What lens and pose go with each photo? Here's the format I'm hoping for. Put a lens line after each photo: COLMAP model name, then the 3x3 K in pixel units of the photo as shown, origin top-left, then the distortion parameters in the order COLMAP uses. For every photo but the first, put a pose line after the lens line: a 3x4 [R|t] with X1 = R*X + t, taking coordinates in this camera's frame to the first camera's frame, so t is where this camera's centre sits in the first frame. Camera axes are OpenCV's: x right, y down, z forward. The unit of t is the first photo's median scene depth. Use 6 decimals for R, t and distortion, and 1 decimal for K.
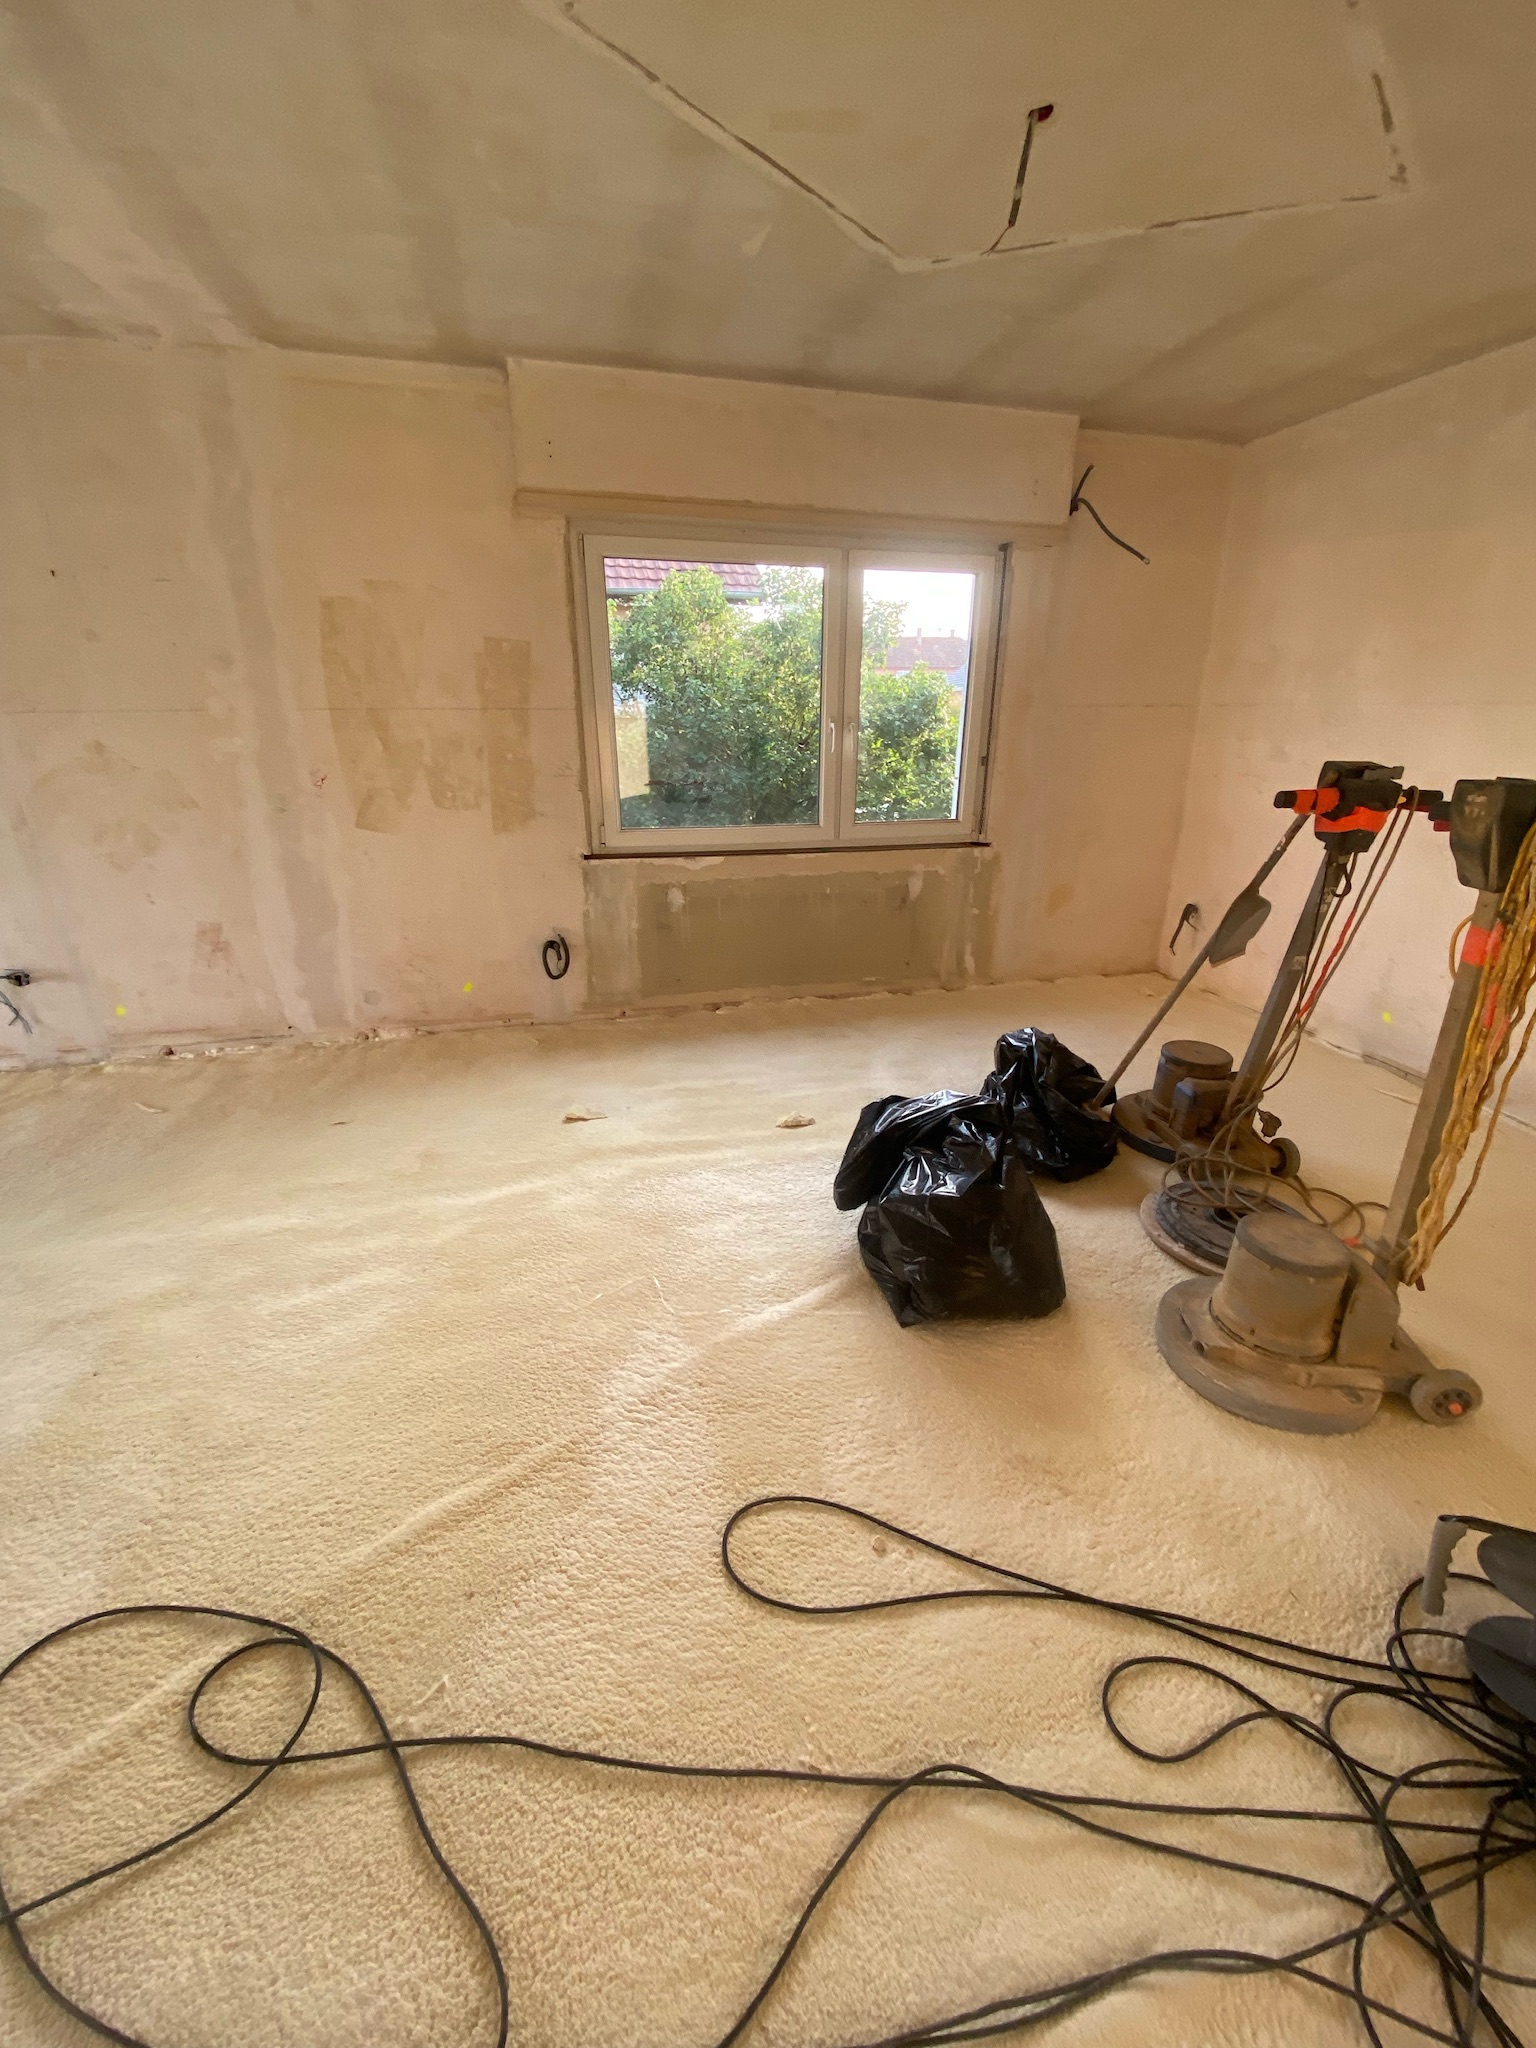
lens RADIAL K [[829.3, 0, 770.8], [0, 829.3, 1024.3], [0, 0, 1]] dist [0.007554, -0.014767]
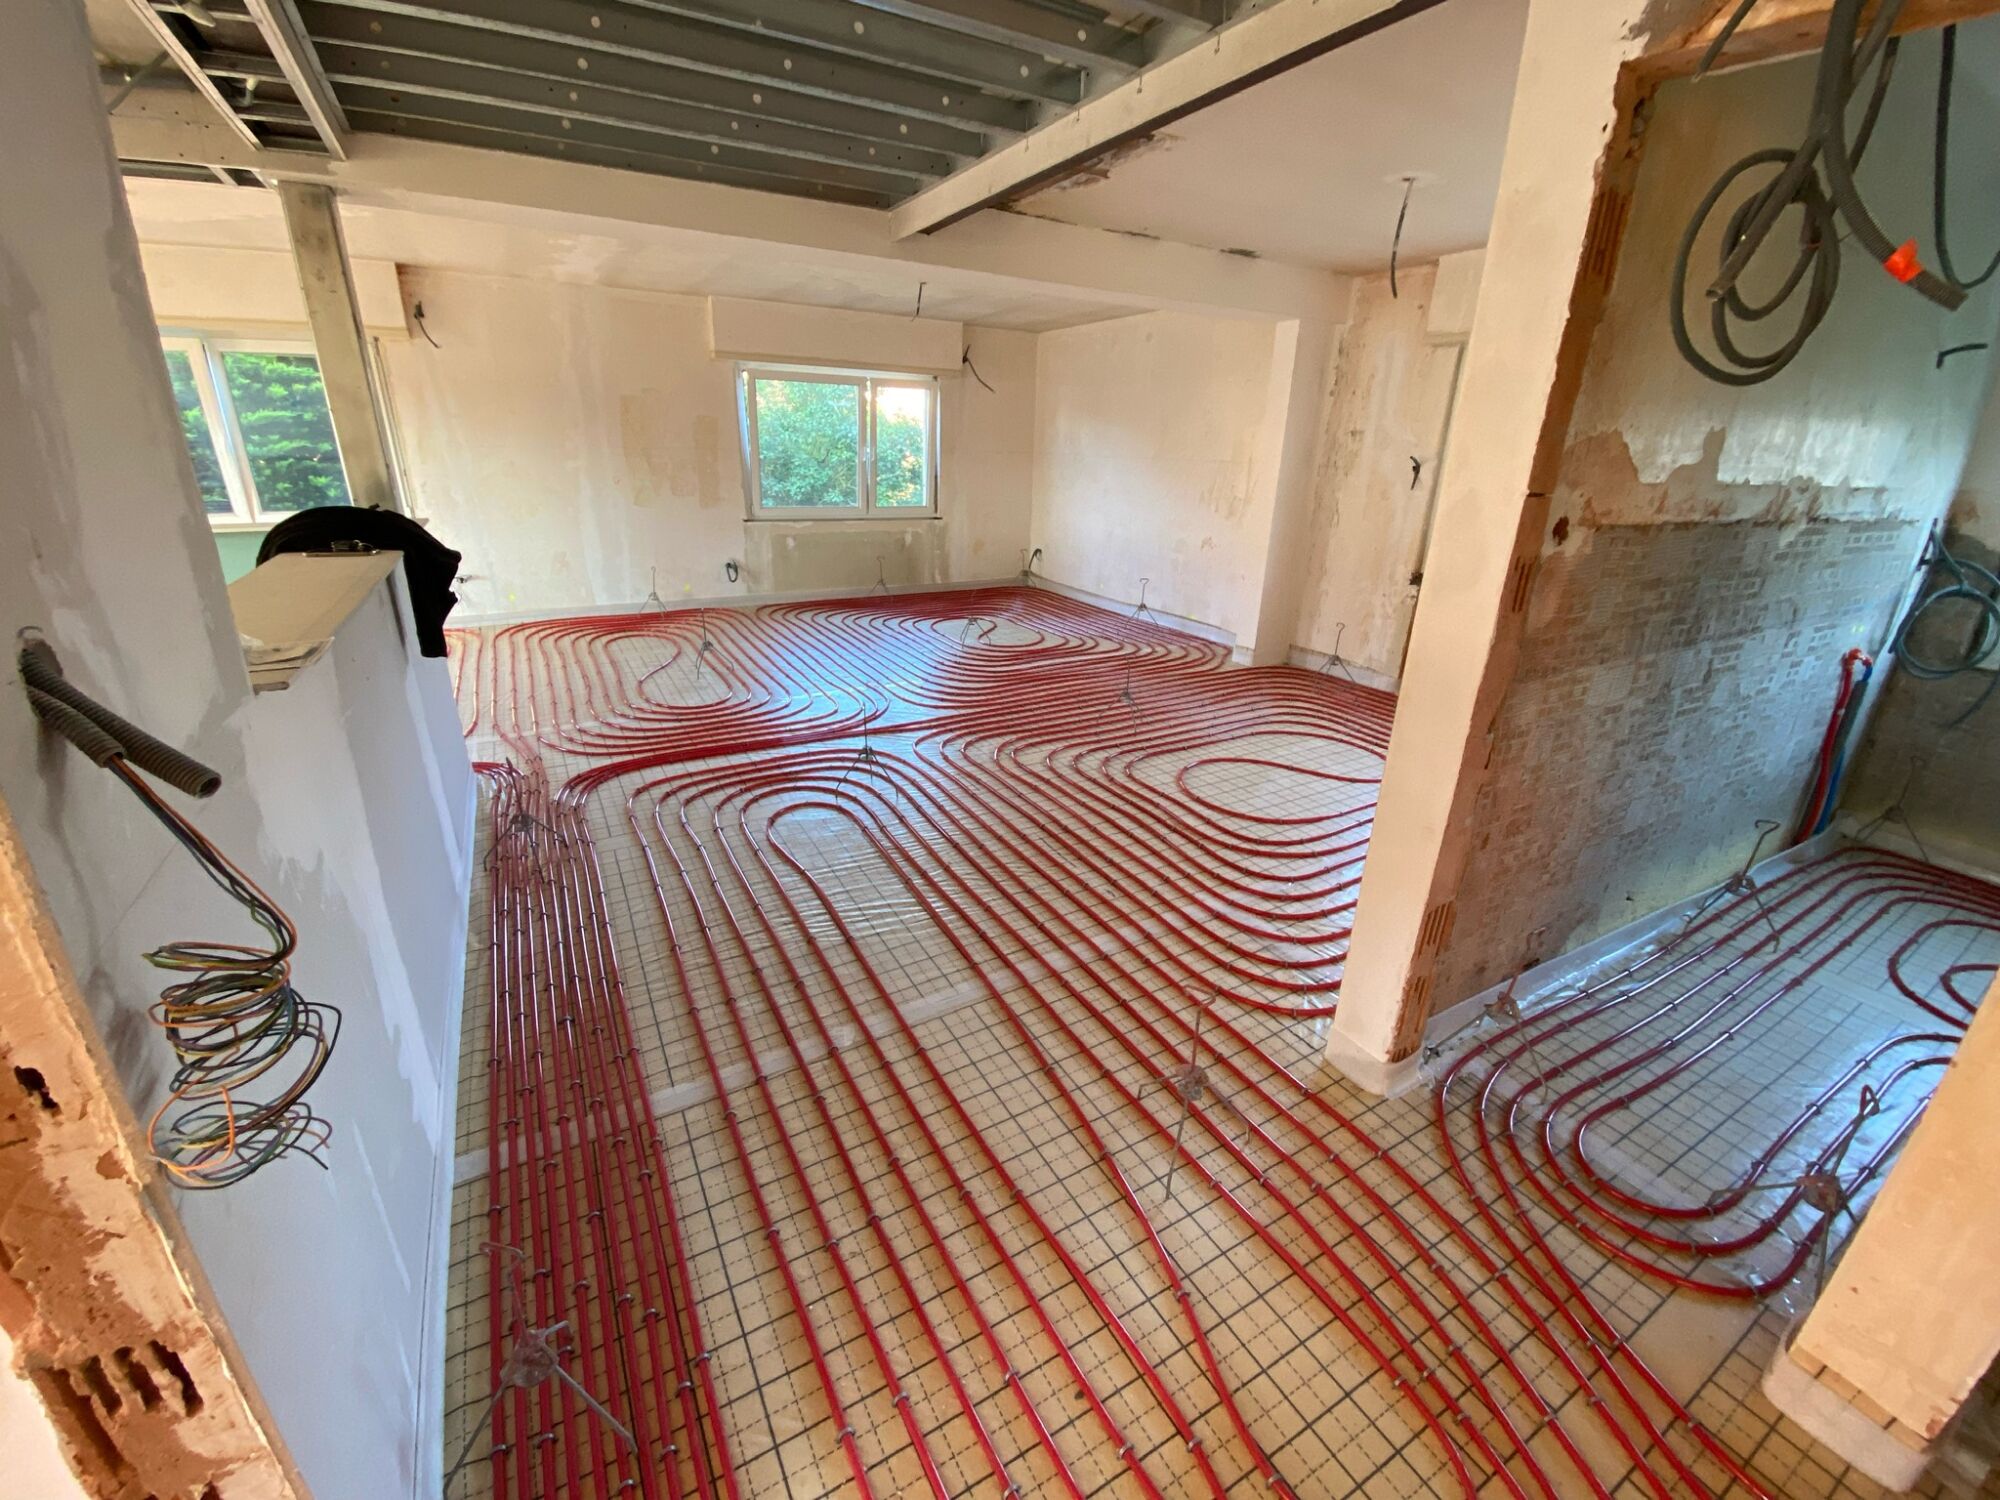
lens RADIAL K [[809.4, 0, 1001.1], [0, 809.4, 755.1], [0, 0, 1]] dist [0.002107, -0.009837]
pose [[0.962000, -0.078604, 0.261489, -0.207548], [0.072682, 0.996833, 0.032259, 0.399774], [-0.263197, -0.012028, 0.964667, -1.239421]]
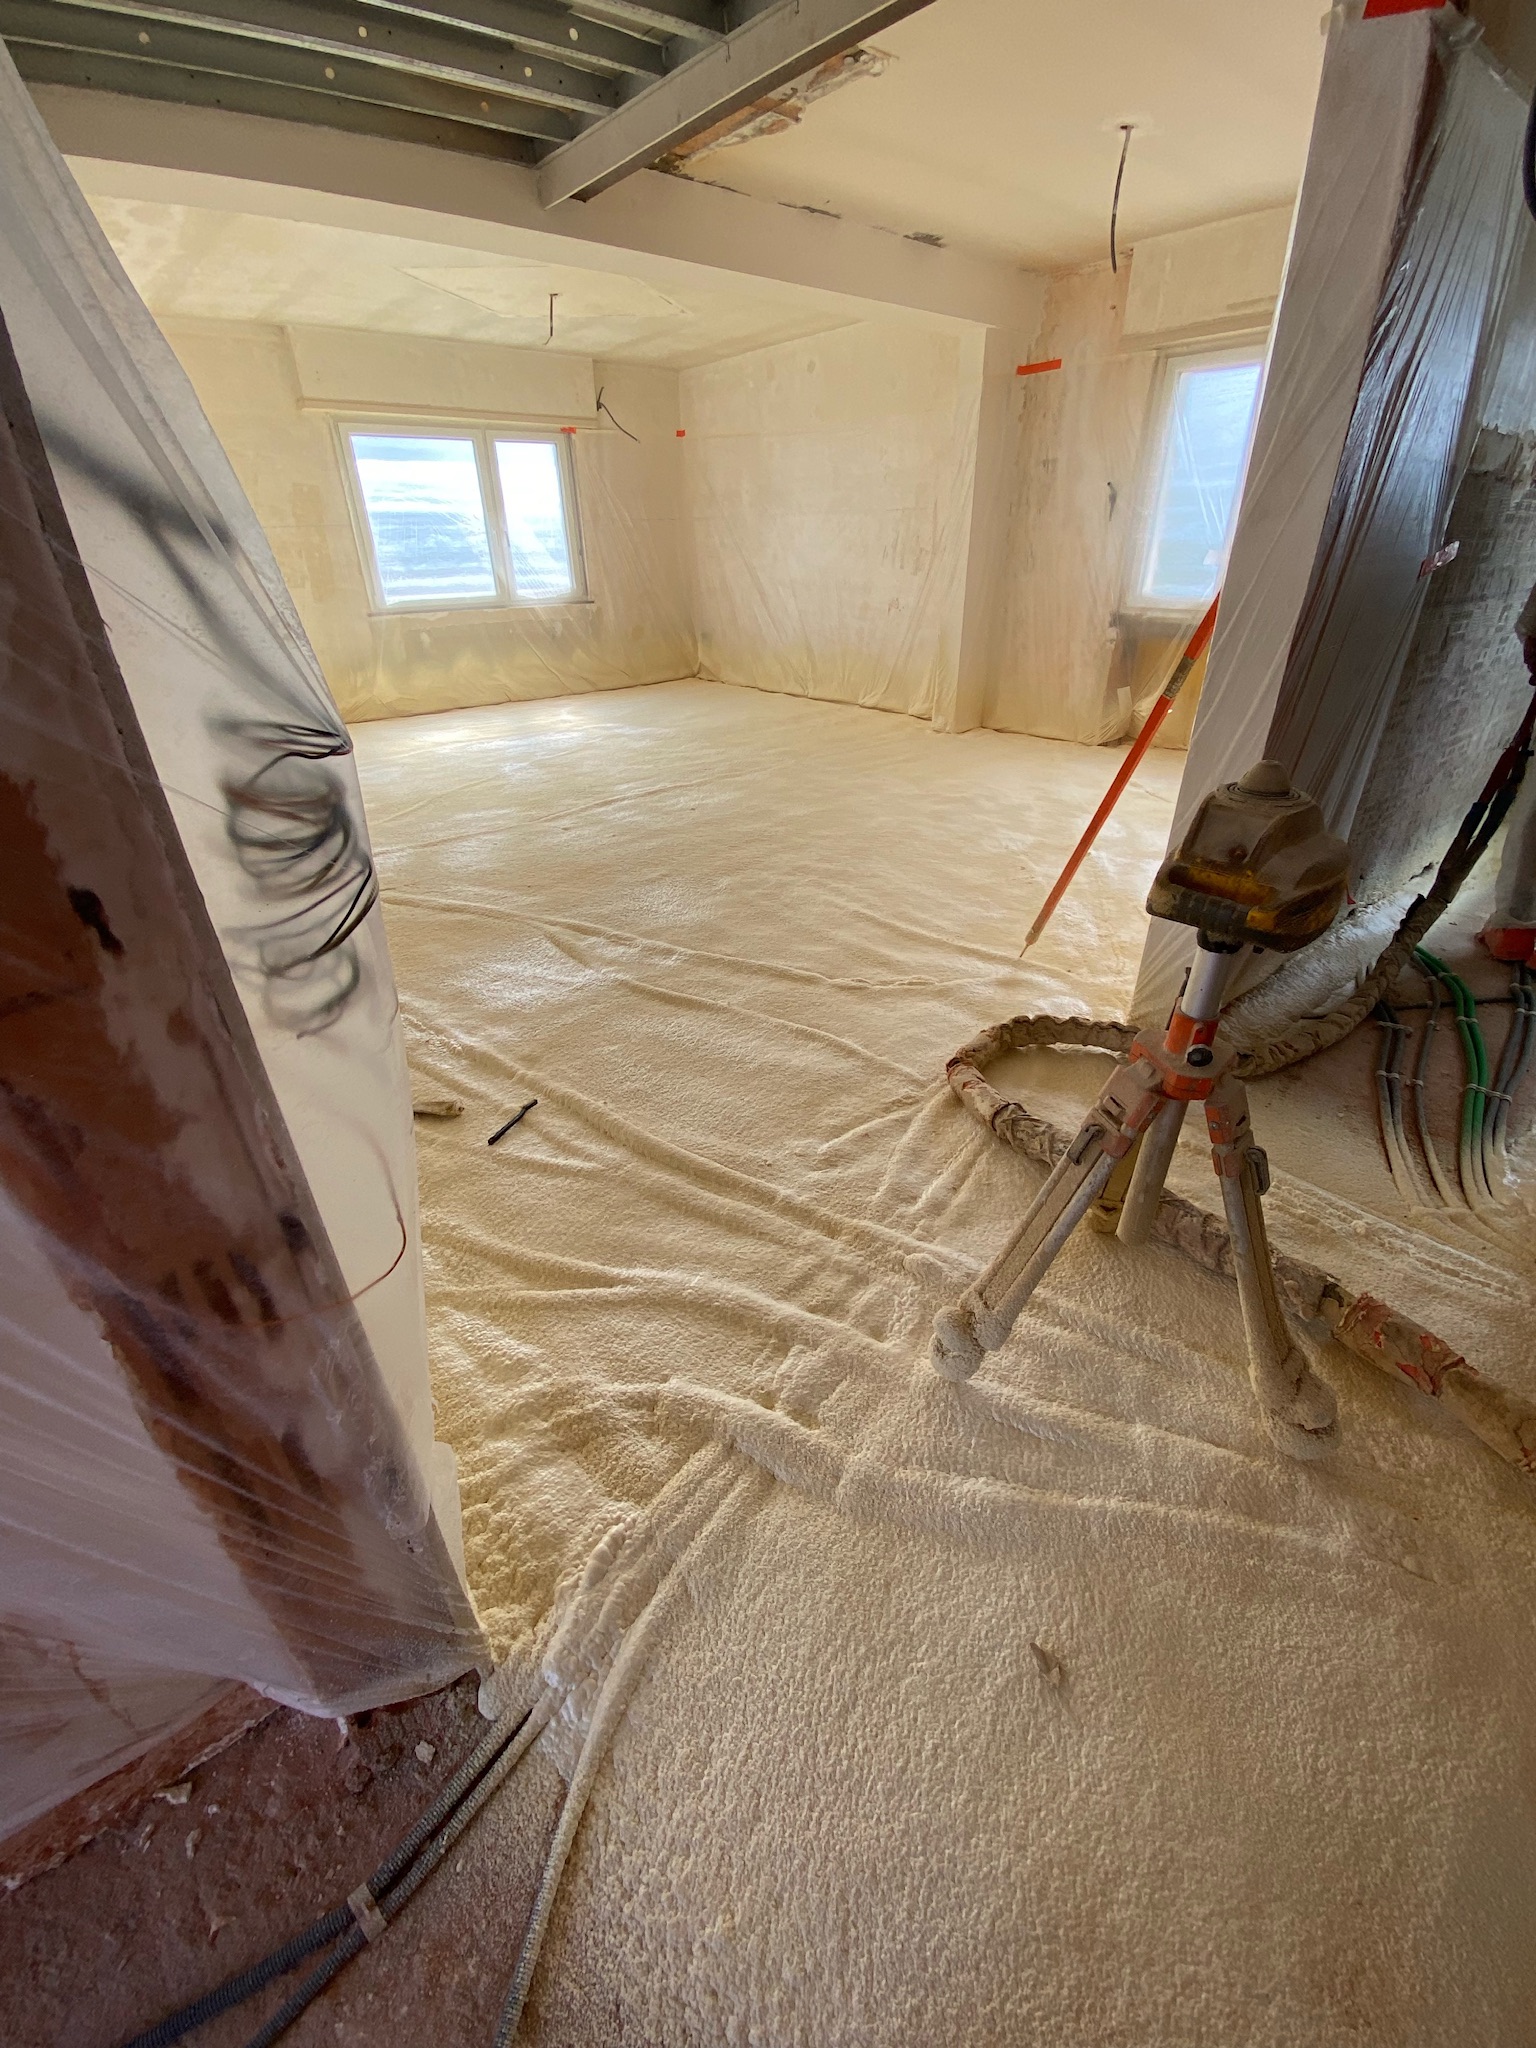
lens RADIAL K [[829.3, 0, 776.5], [0, 829.3, 1027.1], [0, 0, 1]] dist [0.007554, -0.014767]
pose [[0.901368, -0.234646, 0.363975, -0.332639], [0.167675, 0.964027, 0.206245, 0.480732], [-0.399276, -0.124873, 0.908287, -1.204188]]
